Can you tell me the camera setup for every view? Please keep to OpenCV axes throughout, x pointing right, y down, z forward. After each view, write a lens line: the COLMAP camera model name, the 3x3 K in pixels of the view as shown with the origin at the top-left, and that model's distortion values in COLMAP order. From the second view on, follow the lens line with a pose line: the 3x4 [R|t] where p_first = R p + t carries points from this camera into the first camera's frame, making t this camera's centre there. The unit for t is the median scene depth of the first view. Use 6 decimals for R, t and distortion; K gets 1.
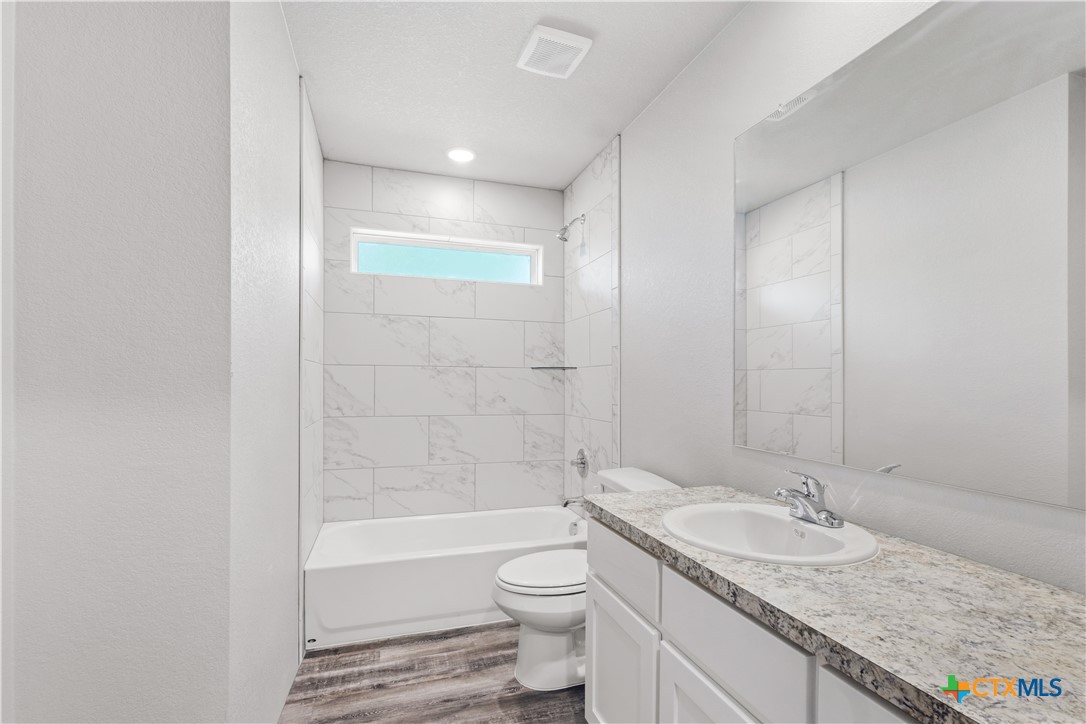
lens RADIAL K [[511.4, 0, 544.4], [0, 511.4, 369.3], [0, 0, 1]] dist [0.005726, 0.000172]
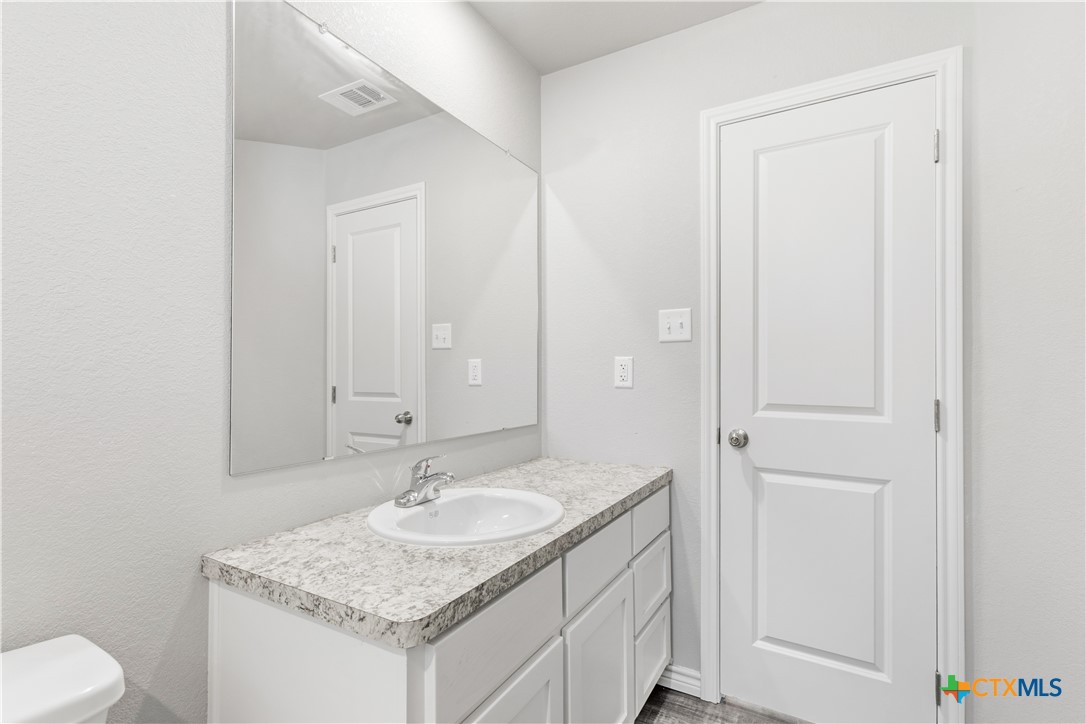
lens RADIAL K [[511.4, 0, 549.0], [0, 511.4, 363.0], [0, 0, 1]] dist [0.005726, 0.000172]
pose [[-0.662136, 0.002916, 0.749378, -0.459629], [-0.014974, 0.999741, -0.017121, 0.029571], [-0.749234, -0.022558, -0.661921, 1.600223]]
